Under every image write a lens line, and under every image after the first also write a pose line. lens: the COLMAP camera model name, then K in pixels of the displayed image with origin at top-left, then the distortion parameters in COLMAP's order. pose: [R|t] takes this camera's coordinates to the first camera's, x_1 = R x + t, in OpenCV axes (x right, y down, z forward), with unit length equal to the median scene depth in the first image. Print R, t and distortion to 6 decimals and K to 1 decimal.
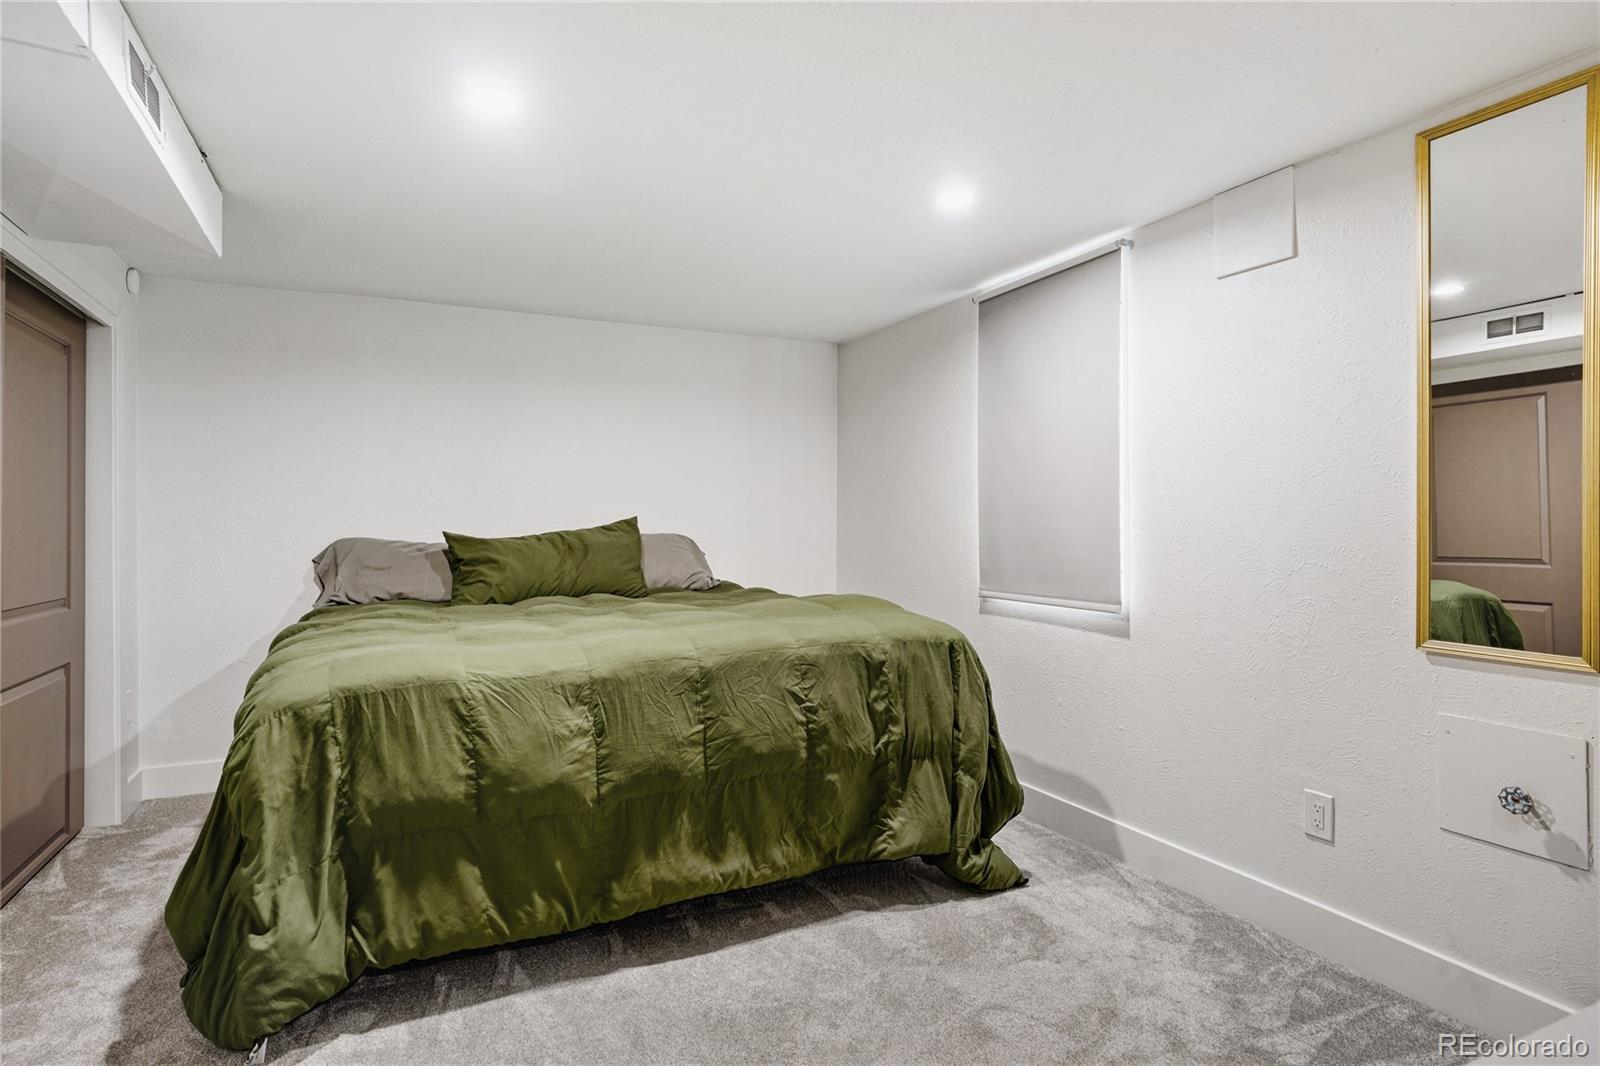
lens RADIAL K [[835.0, 0, 813.3], [0, 835.0, 530.2], [0, 0, 1]] dist [-0.049767, 0.029769]
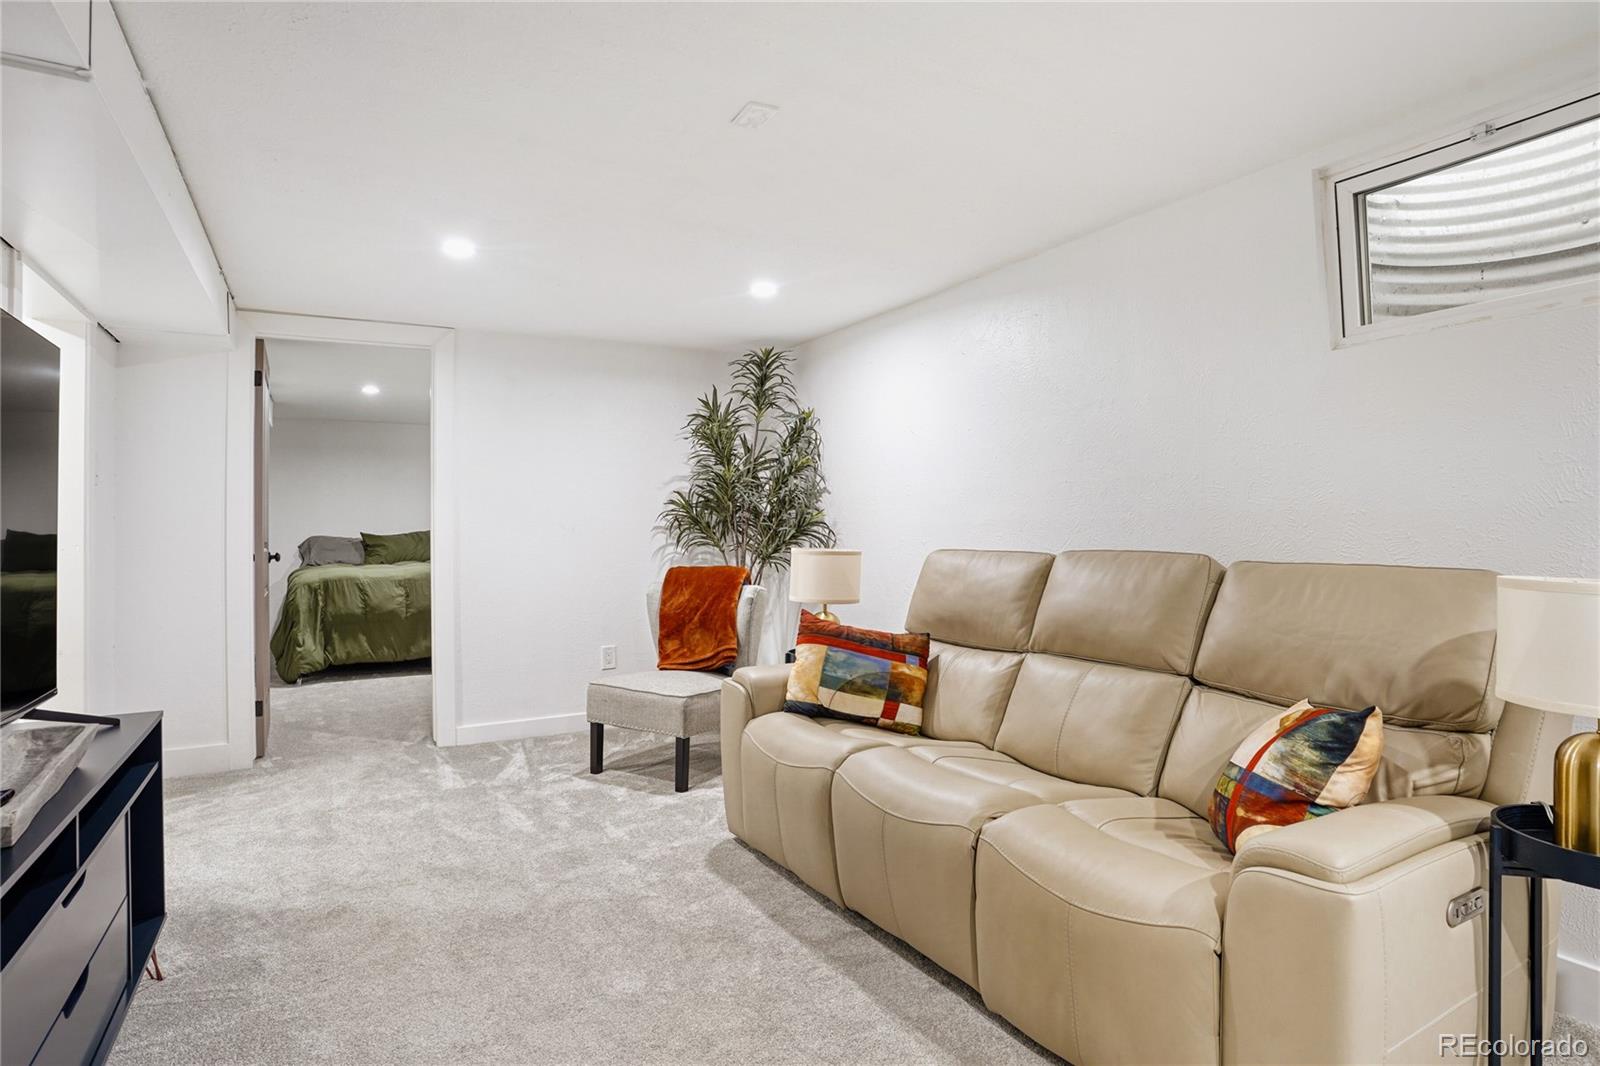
lens RADIAL K [[835.0, 0, 789.9], [0, 835.0, 525.6], [0, 0, 1]] dist [-0.049767, 0.029769]
pose [[0.999294, -0.006863, 0.036925, 1.123266], [0.007343, 0.999890, -0.012881, 0.037253], [-0.036832, 0.013143, 0.999235, -2.263488]]
